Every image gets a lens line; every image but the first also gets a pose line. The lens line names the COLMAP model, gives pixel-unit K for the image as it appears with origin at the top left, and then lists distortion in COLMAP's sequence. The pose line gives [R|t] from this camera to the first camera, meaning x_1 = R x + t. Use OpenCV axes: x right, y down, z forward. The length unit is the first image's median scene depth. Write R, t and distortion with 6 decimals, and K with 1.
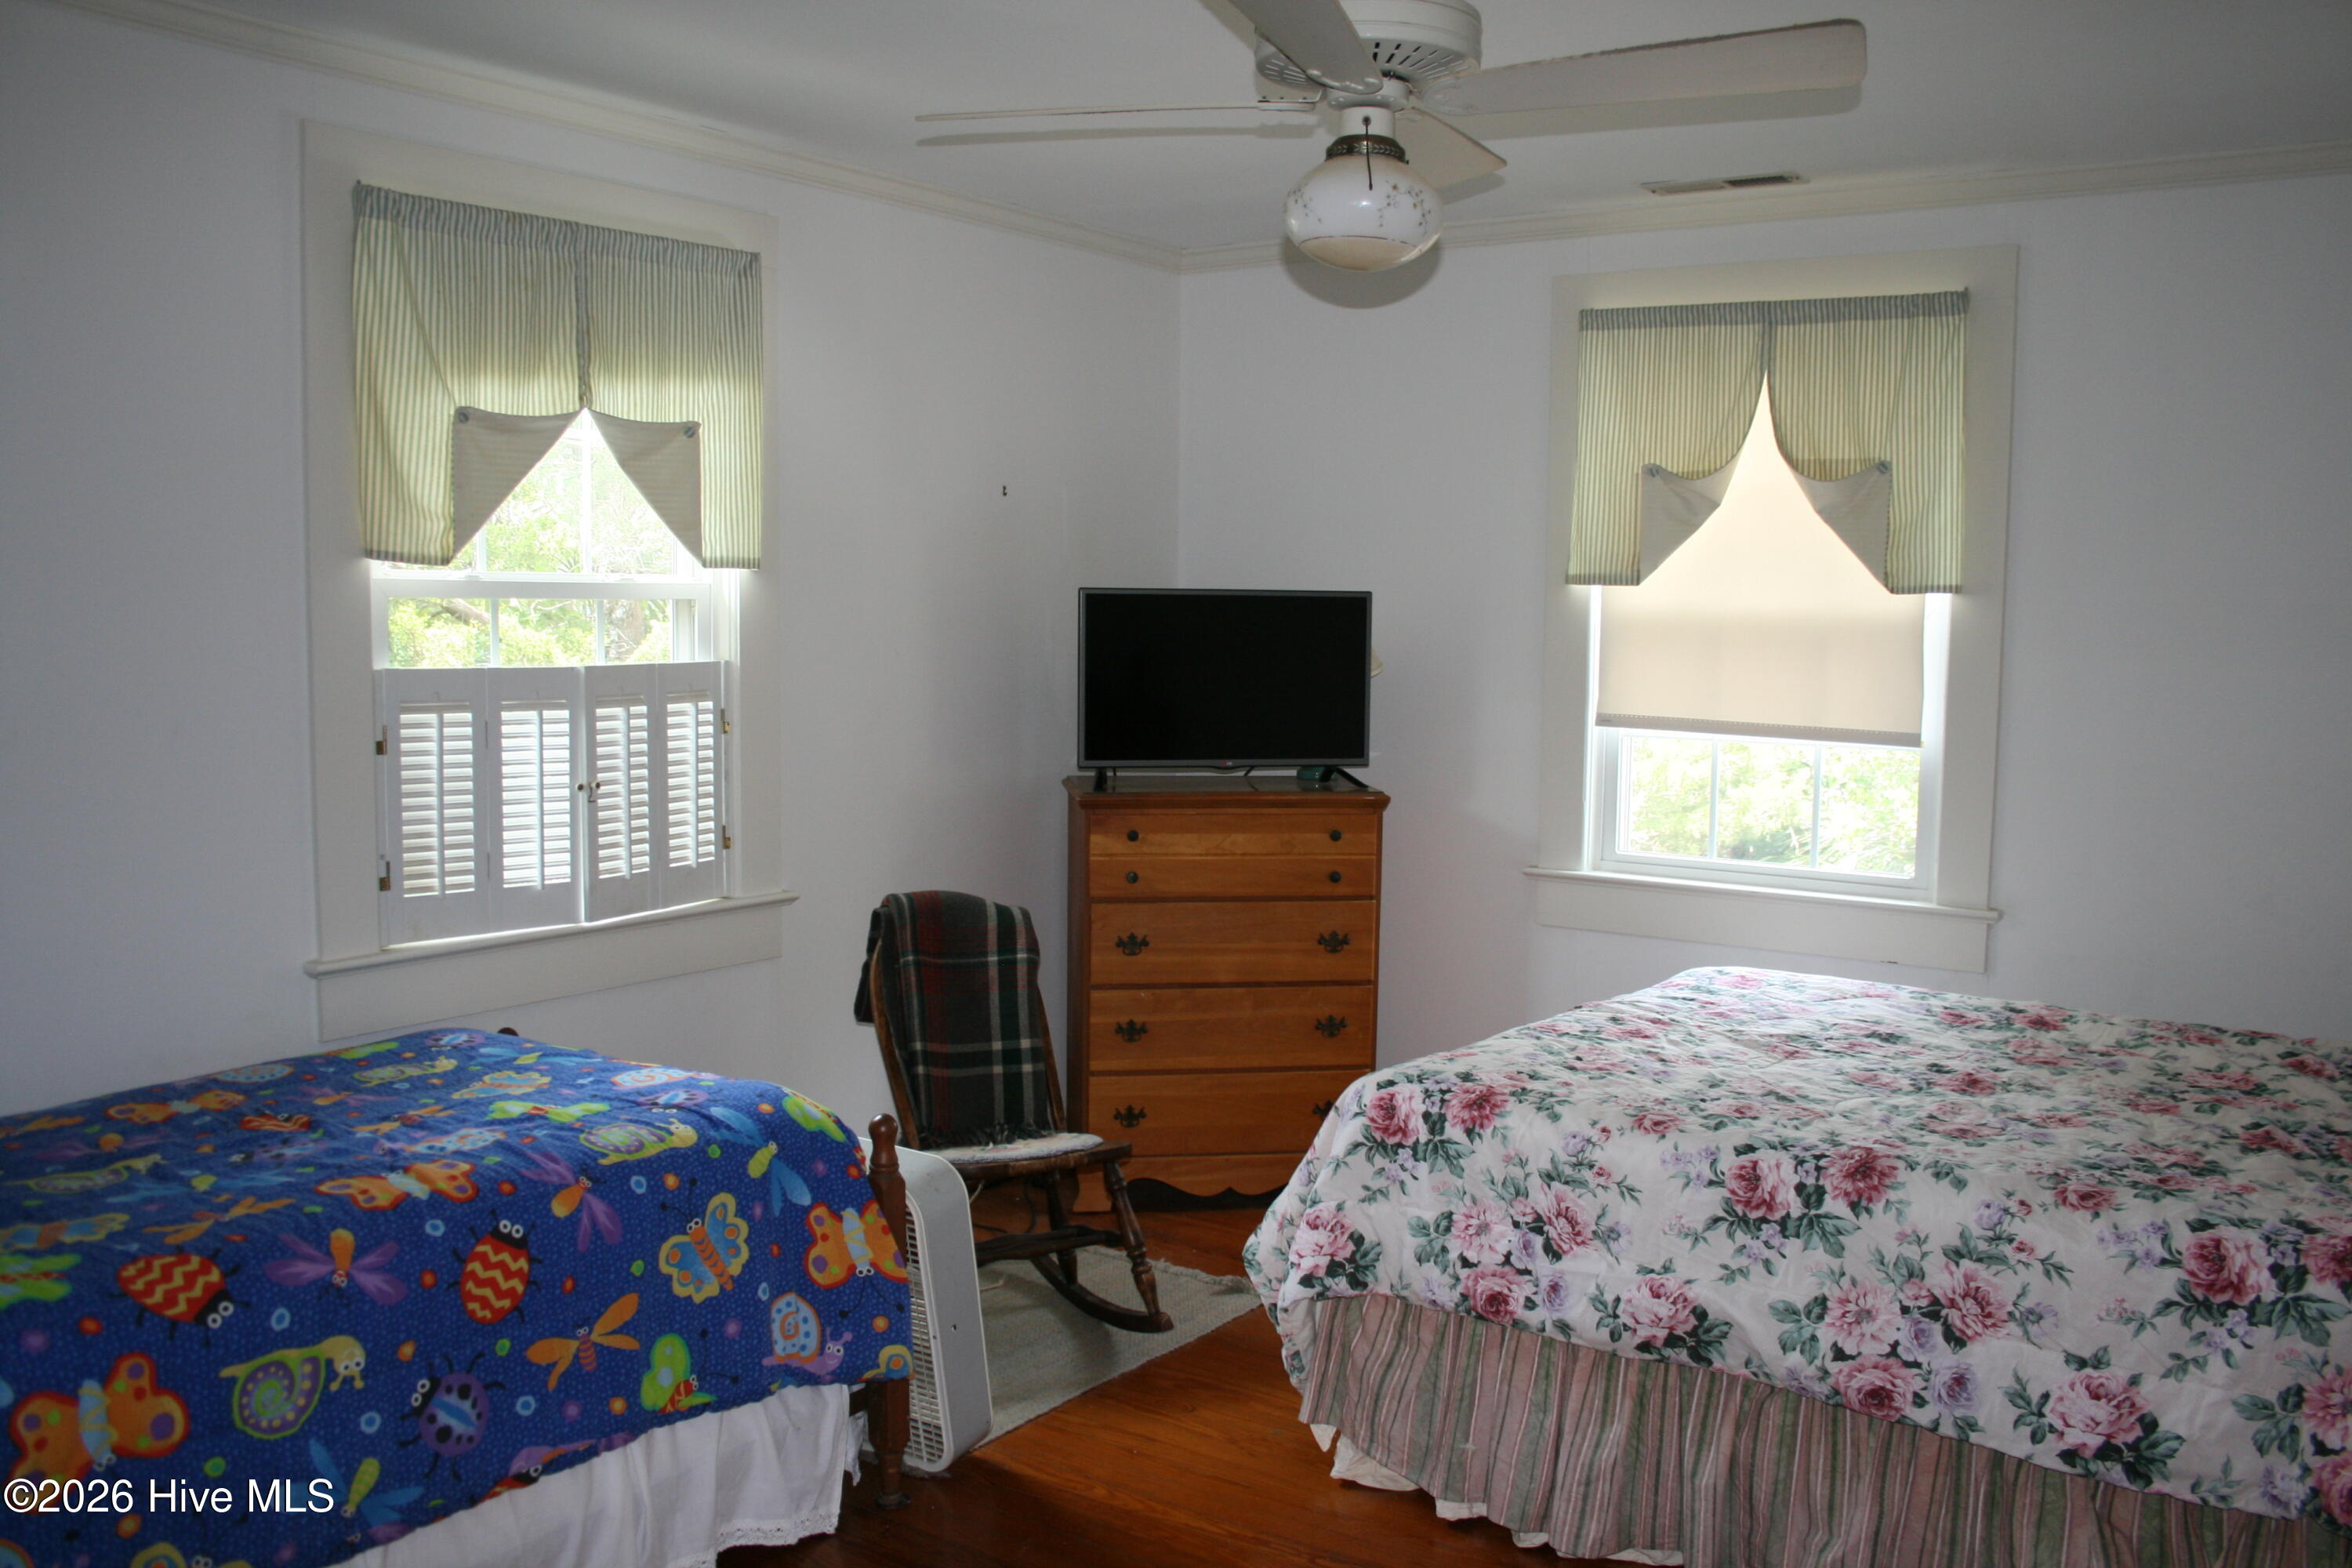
lens RADIAL K [[1961.0, 0, 1195.8], [0, 1961.0, 794.3], [0, 0, 1]] dist [-0.150981, 0.121612]
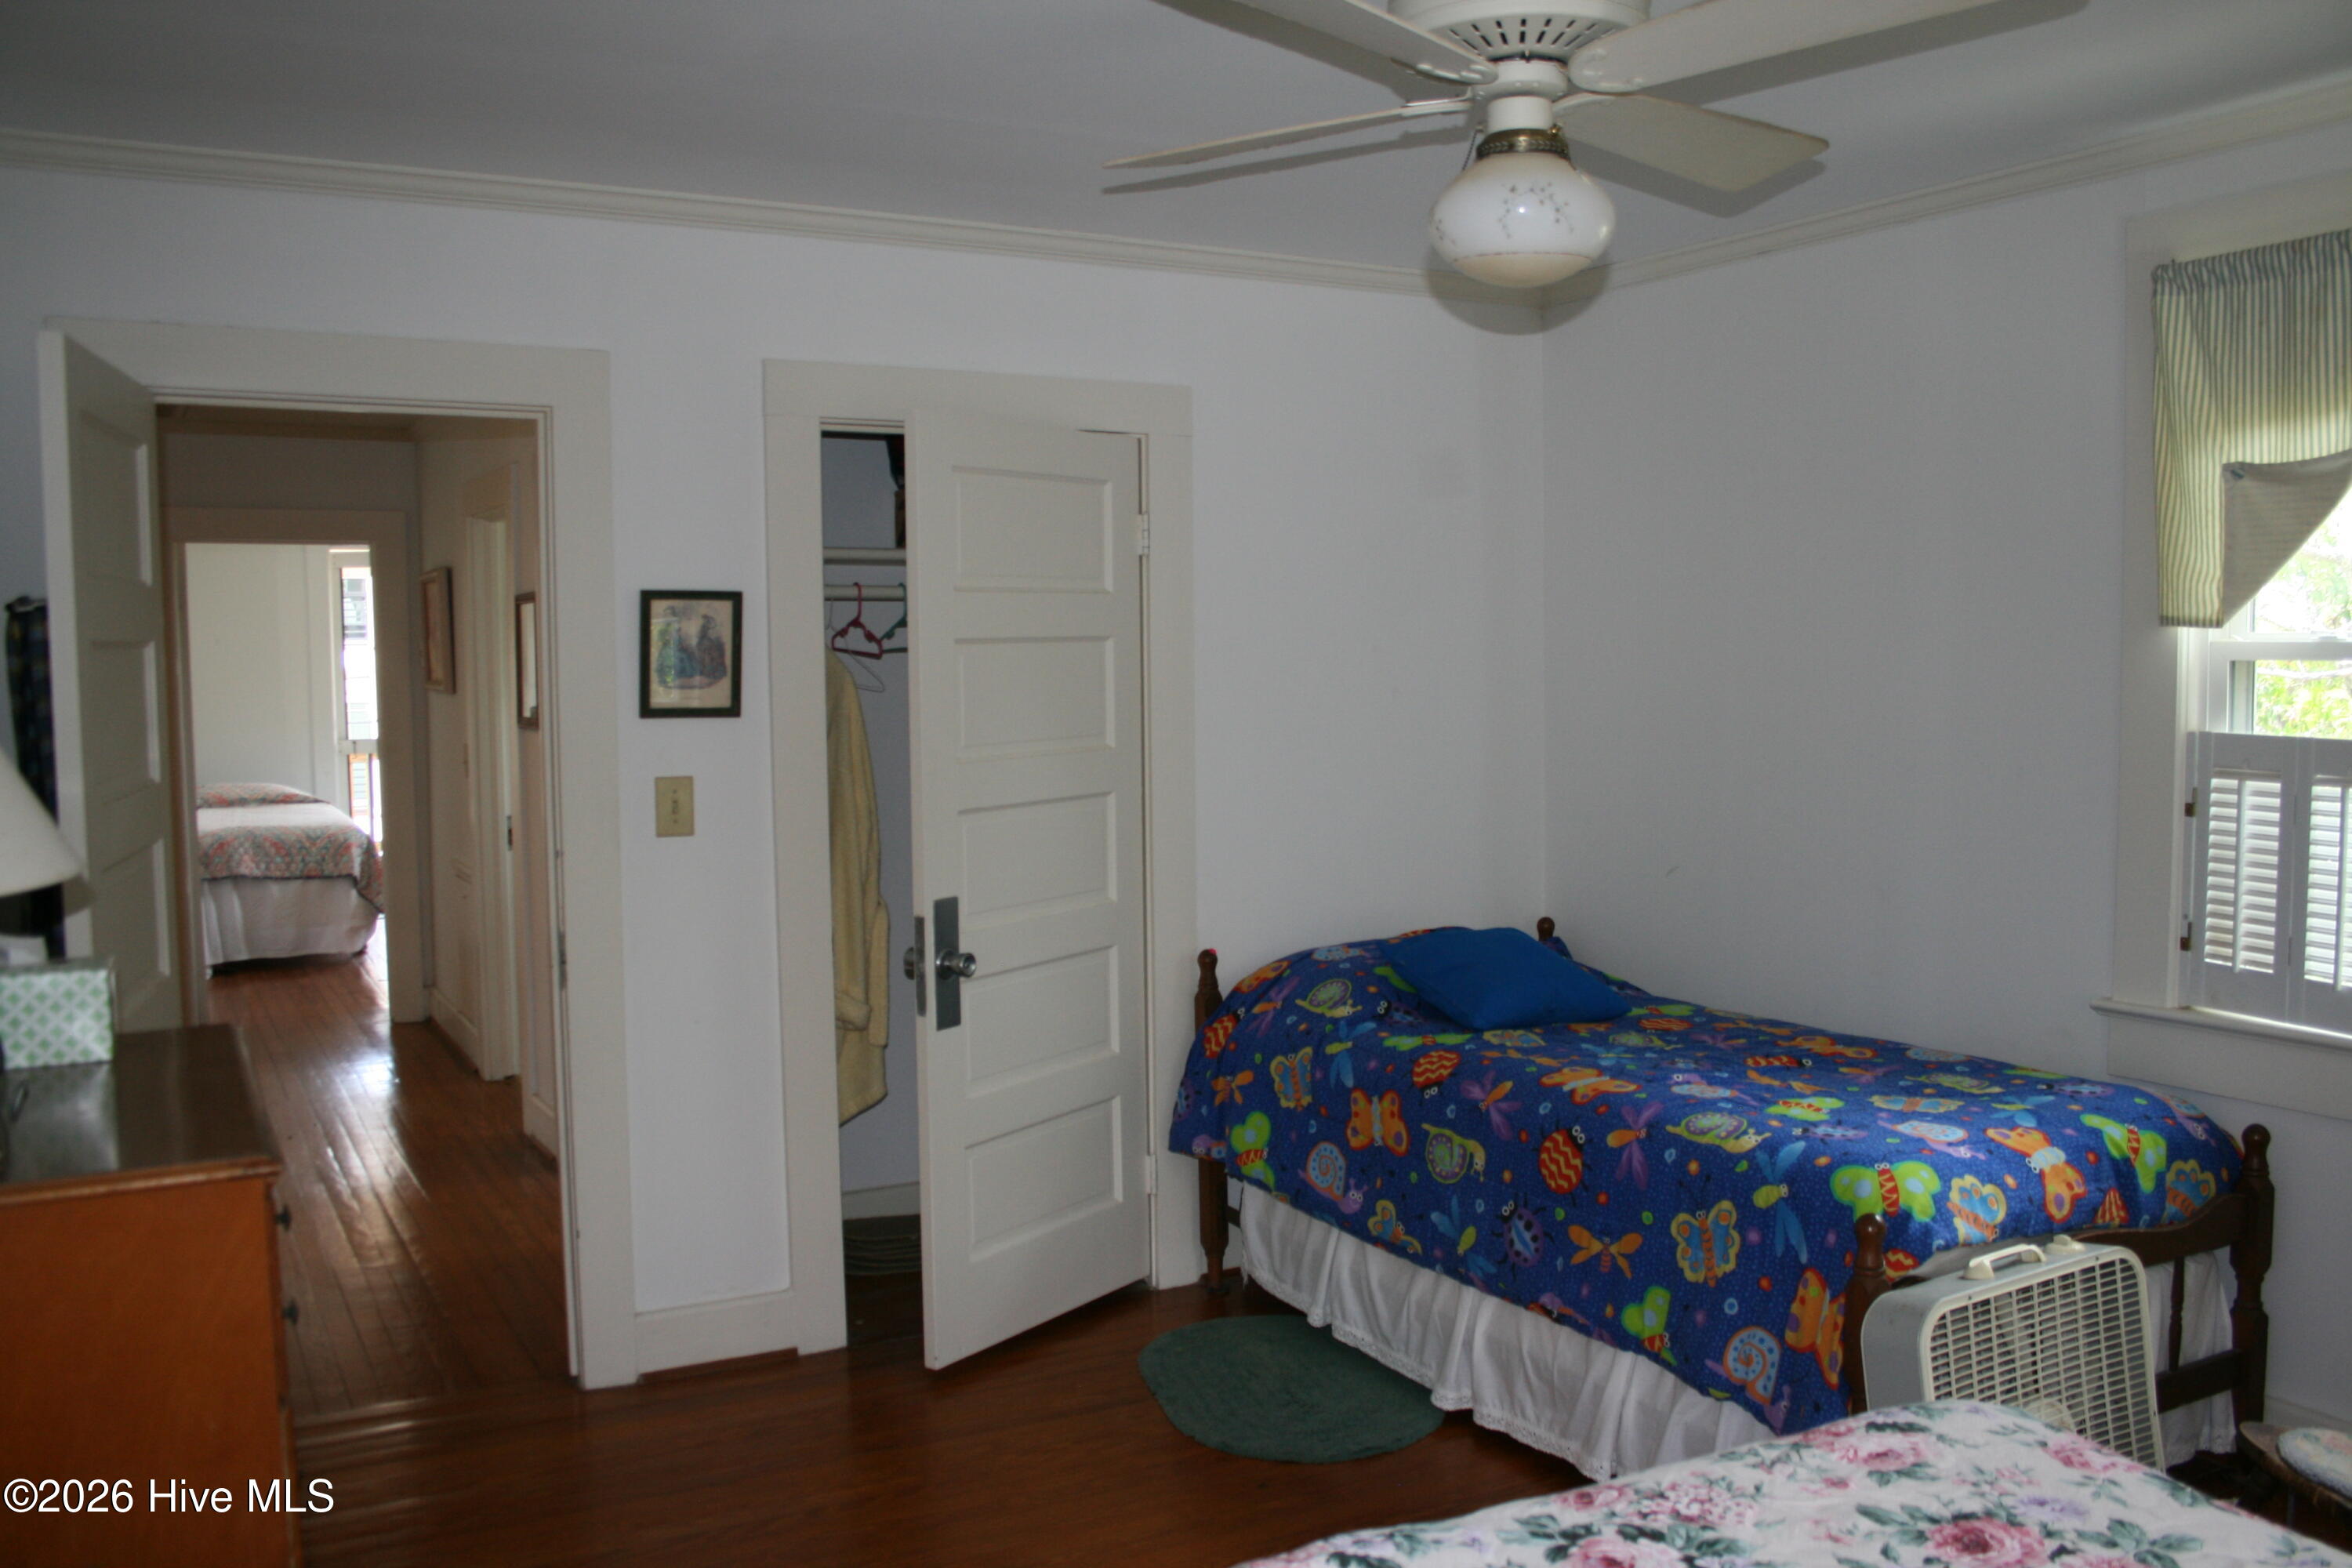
lens RADIAL K [[1961.0, 0, 1195.8], [0, 1961.0, 794.3], [0, 0, 1]] dist [-0.150981, 0.121612]
pose [[-0.423988, 0.054261, -0.904041, 0.848642], [-0.082377, 0.991755, 0.098160, -0.104979], [0.901914, 0.116091, -0.416022, 1.134211]]
